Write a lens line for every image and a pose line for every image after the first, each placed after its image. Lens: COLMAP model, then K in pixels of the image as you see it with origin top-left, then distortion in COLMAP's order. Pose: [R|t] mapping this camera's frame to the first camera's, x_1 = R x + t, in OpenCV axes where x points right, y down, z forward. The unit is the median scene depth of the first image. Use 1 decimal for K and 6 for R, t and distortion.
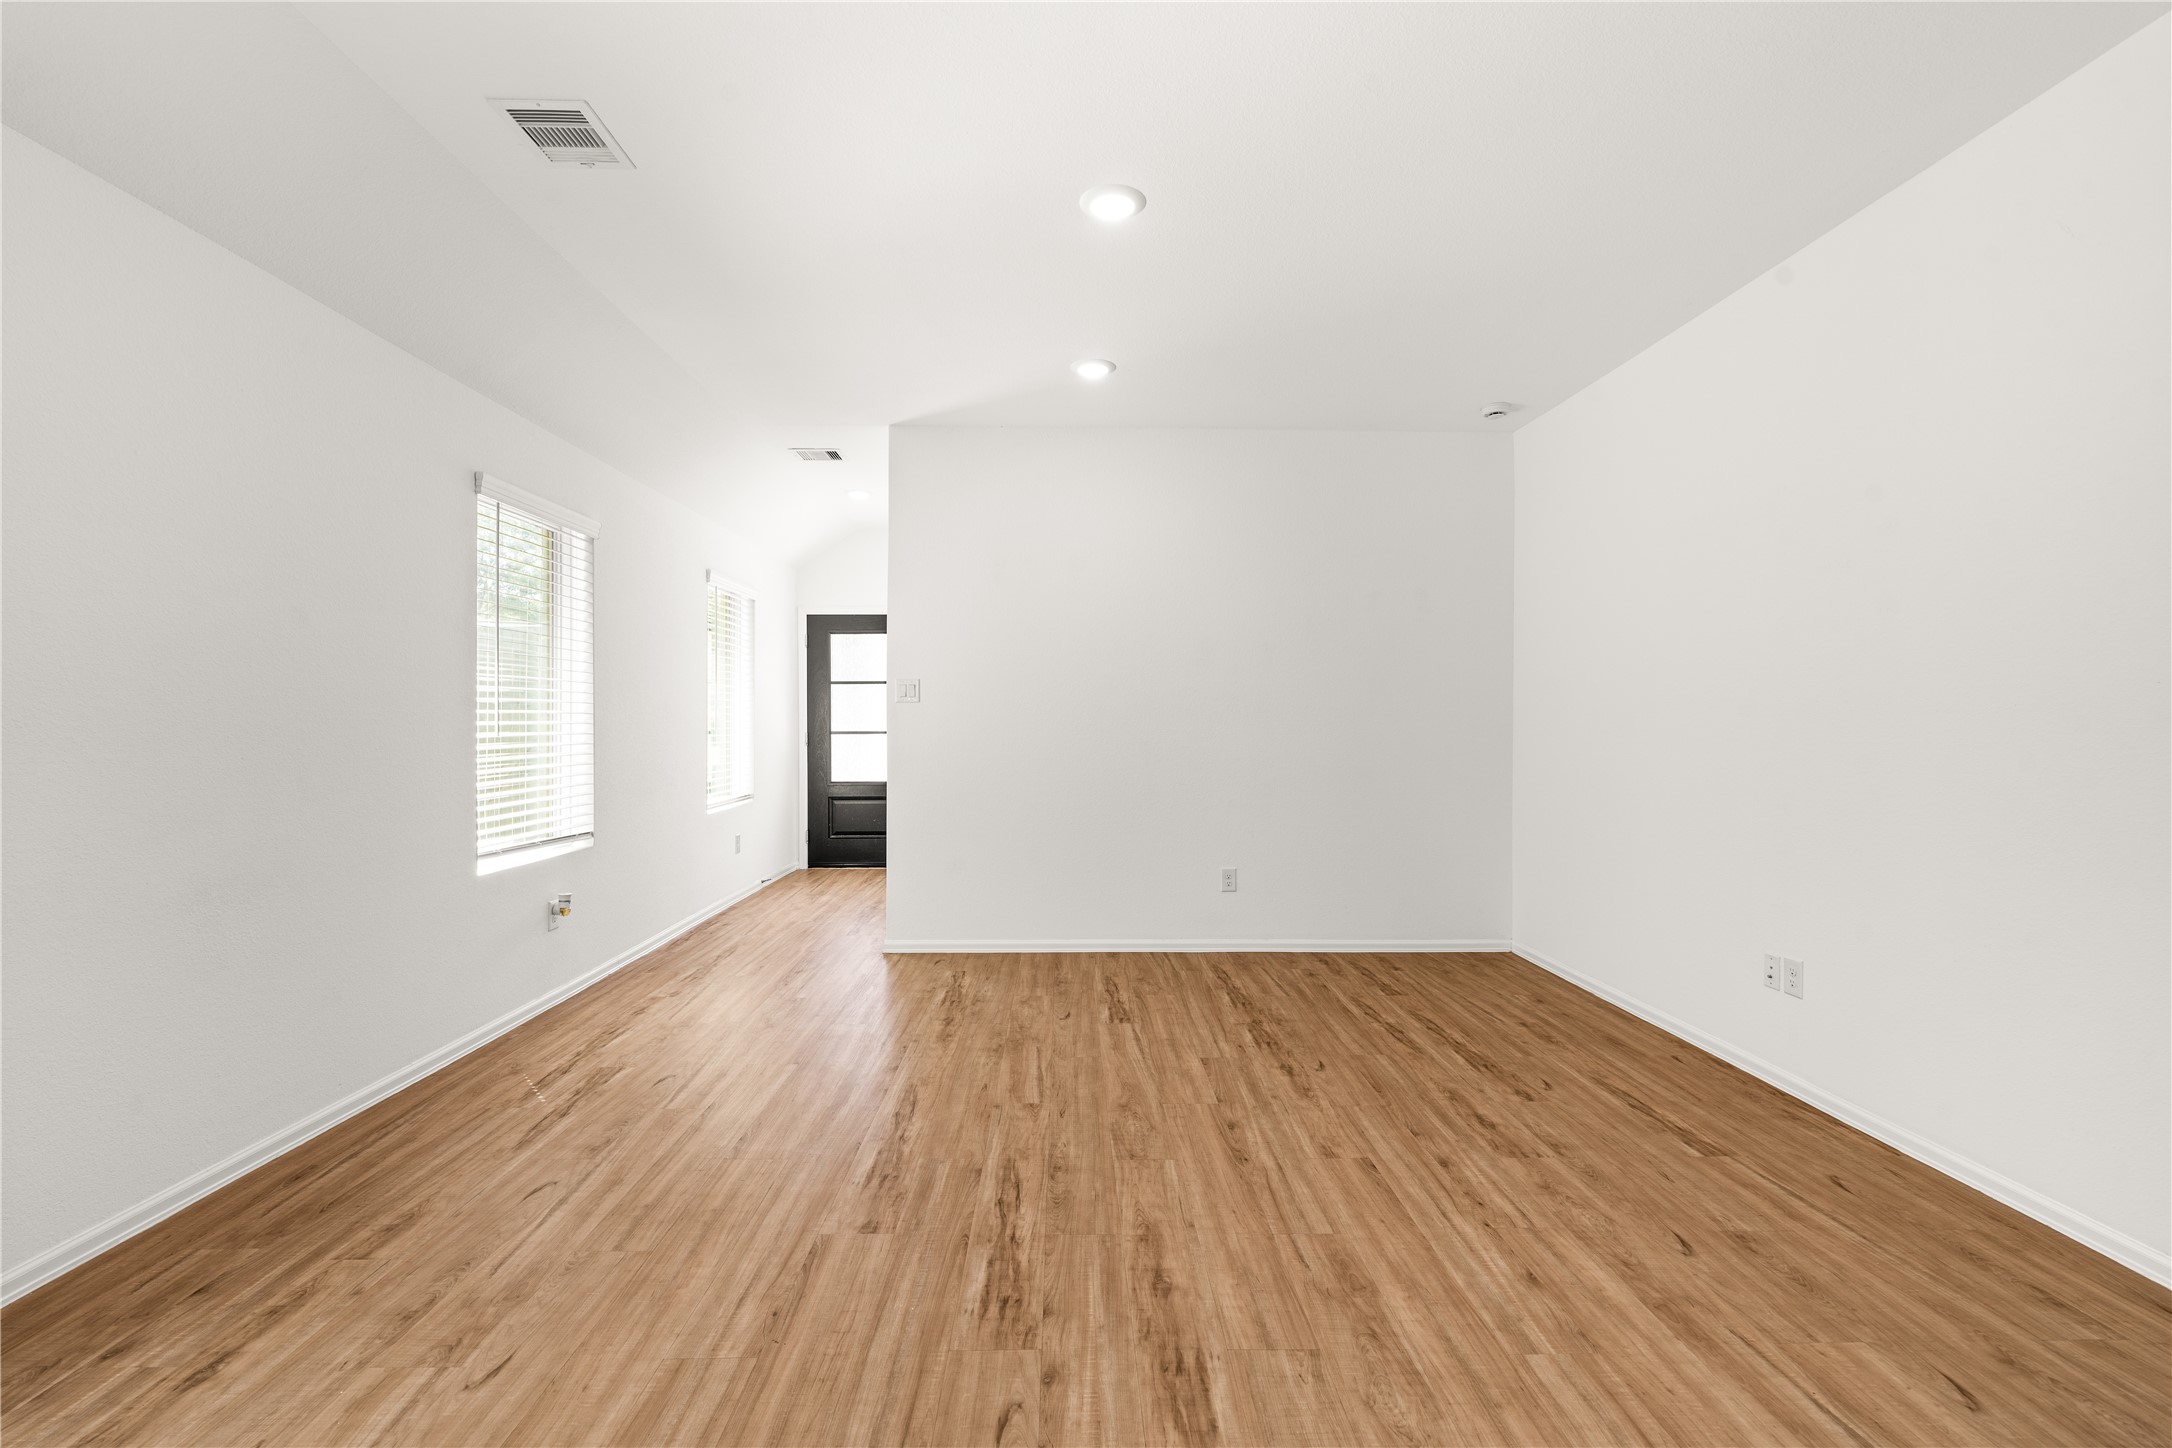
lens RADIAL K [[978.6, 0, 1079.3], [0, 978.6, 725.2], [0, 0, 1]] dist [0.000017, 0.000383]
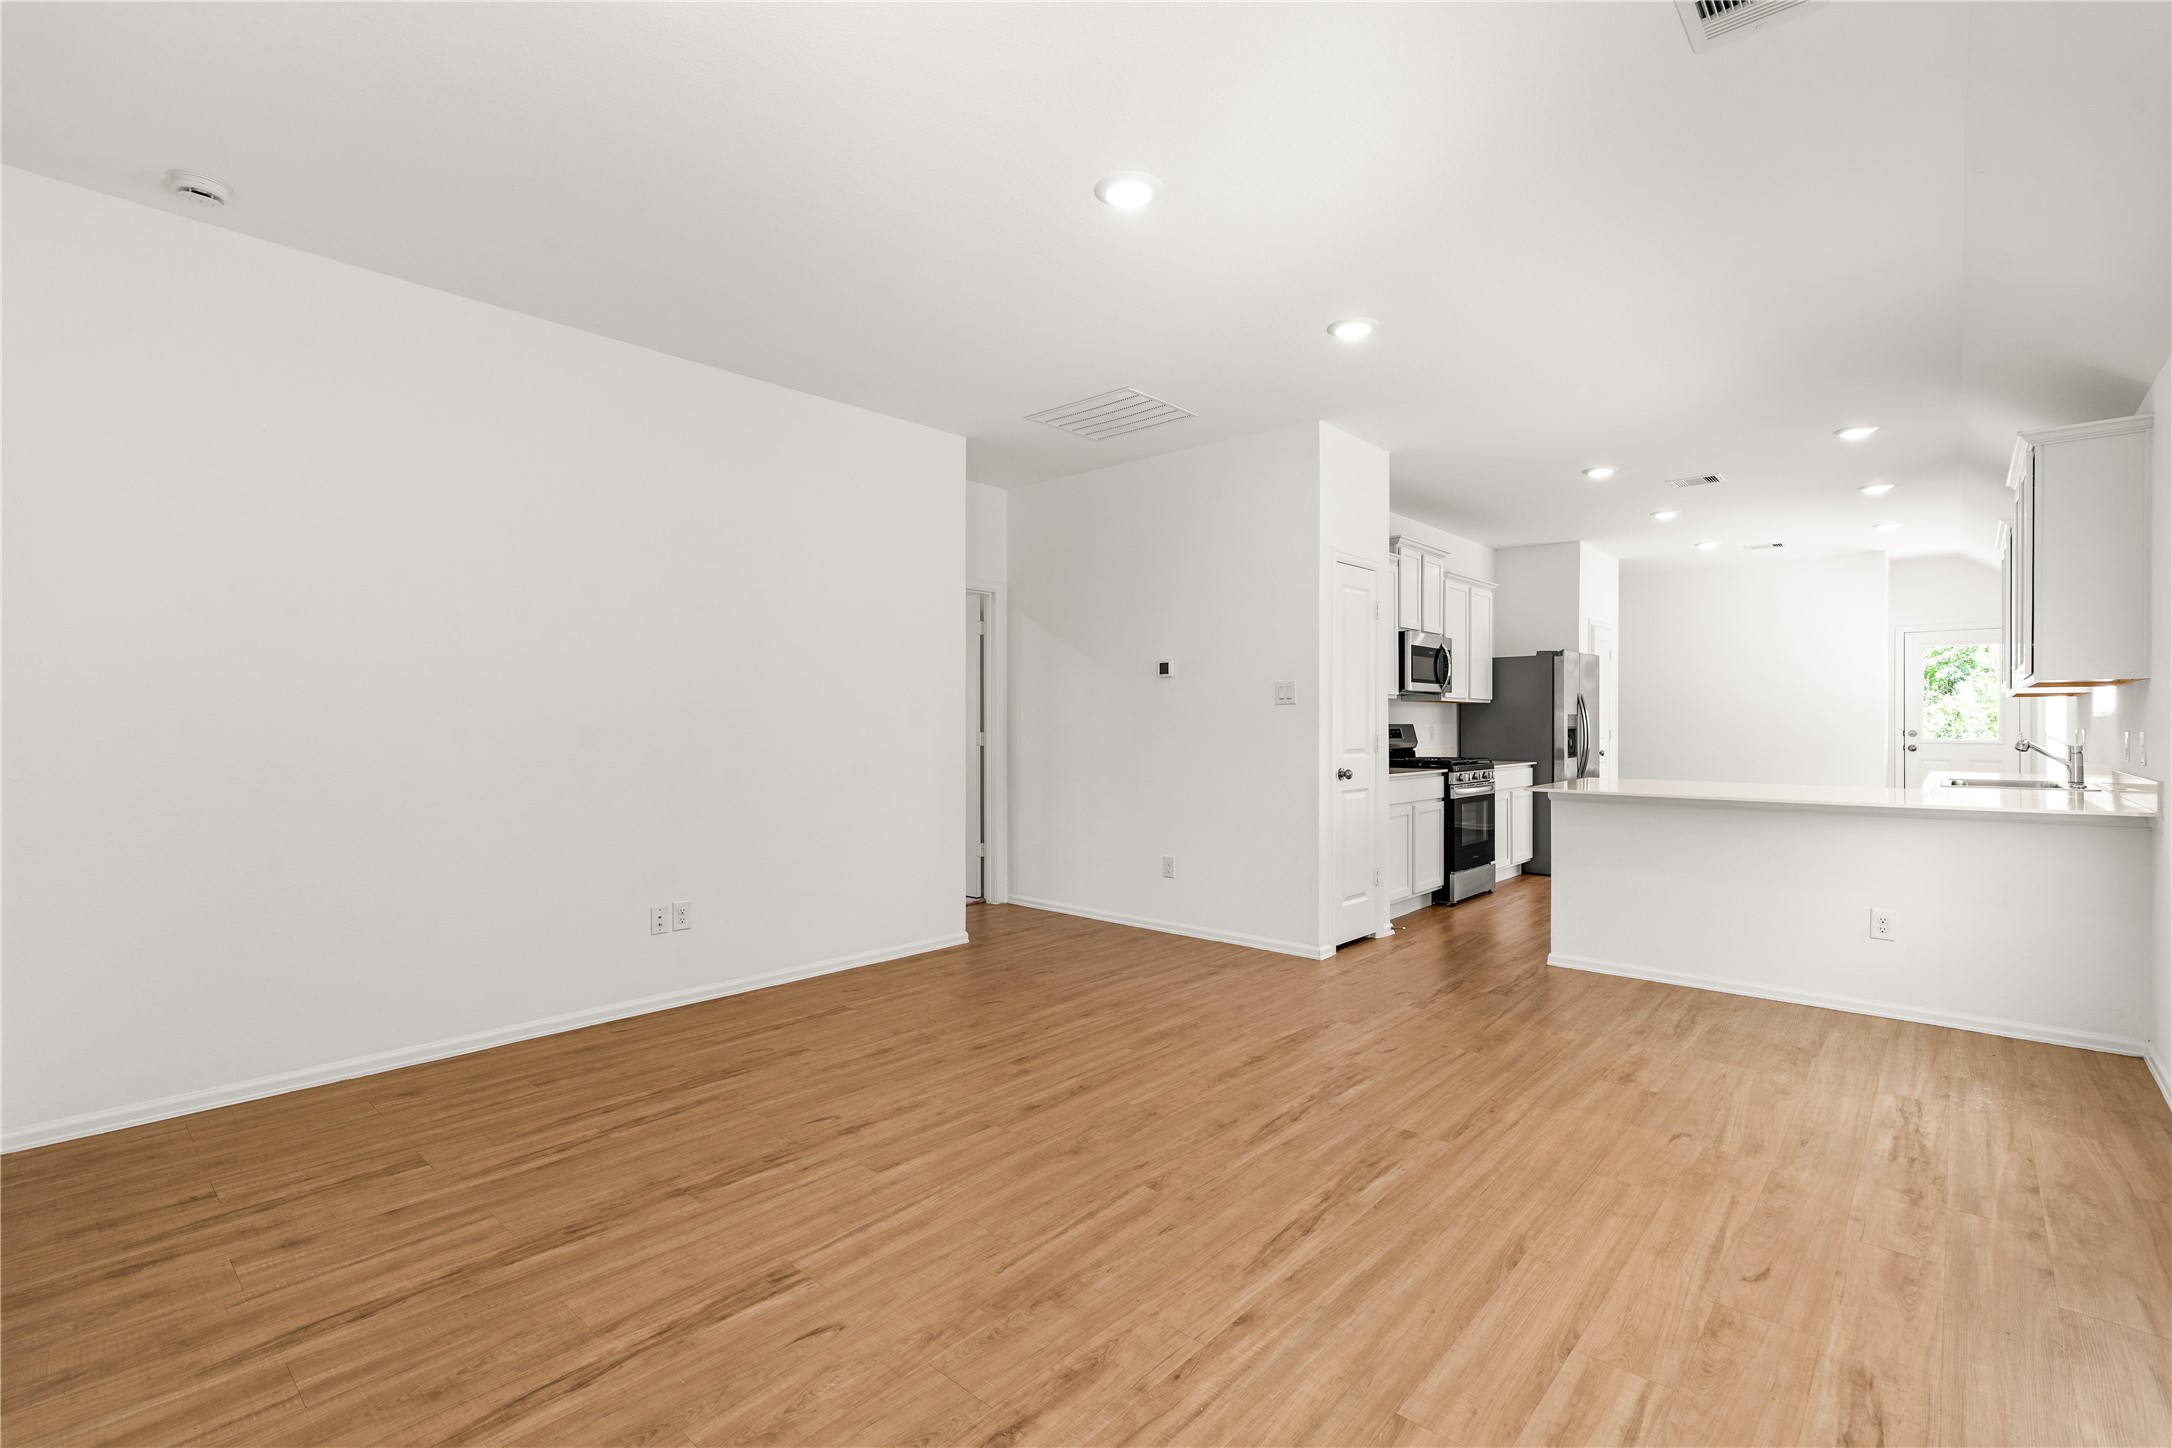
lens RADIAL K [[978.6, 0, 1078.8], [0, 978.6, 719.4], [0, 0, 1]] dist [0.000017, 0.000383]
pose [[-0.729723, -0.003475, 0.683735, -0.598089], [-0.003451, 0.999993, 0.001400, -0.009579], [-0.683735, -0.001338, -0.729729, 1.733277]]
